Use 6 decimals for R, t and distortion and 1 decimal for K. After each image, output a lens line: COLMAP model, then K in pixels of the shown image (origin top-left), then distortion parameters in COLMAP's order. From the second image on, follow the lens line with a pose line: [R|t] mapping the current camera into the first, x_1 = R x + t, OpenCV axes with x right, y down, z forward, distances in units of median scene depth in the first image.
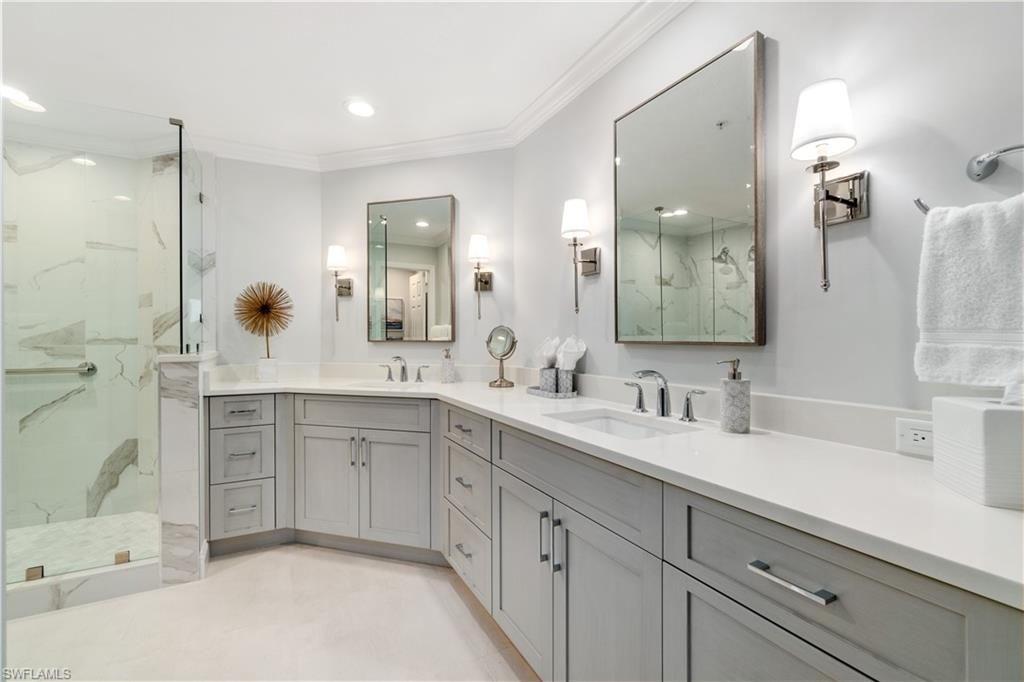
lens RADIAL K [[449.7, 0, 512.0], [0, 449.7, 341.0], [0, 0, 1]] dist [-0.001085, -0.000089]
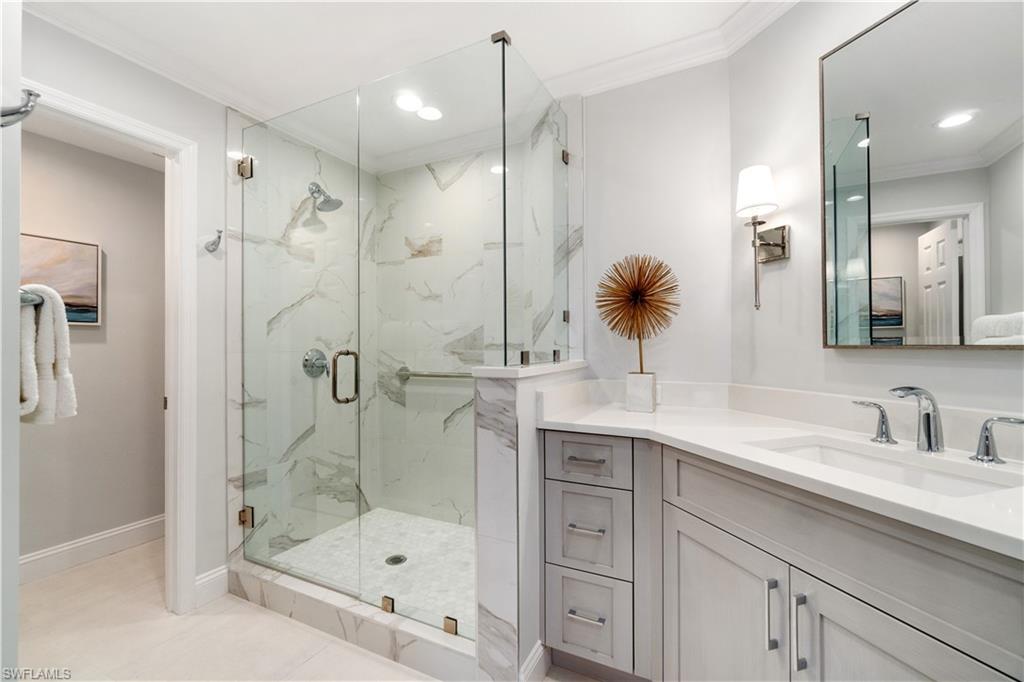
lens RADIAL K [[437.4, 0, 510.4], [0, 437.4, 342.4], [0, 0, 1]] dist [-0.004141, 0.000121]
pose [[0.572704, -0.005671, -0.819742, -0.142964], [0.002340, 0.999983, -0.005284, -0.002958], [0.819759, 0.001108, 0.572708, 0.500806]]
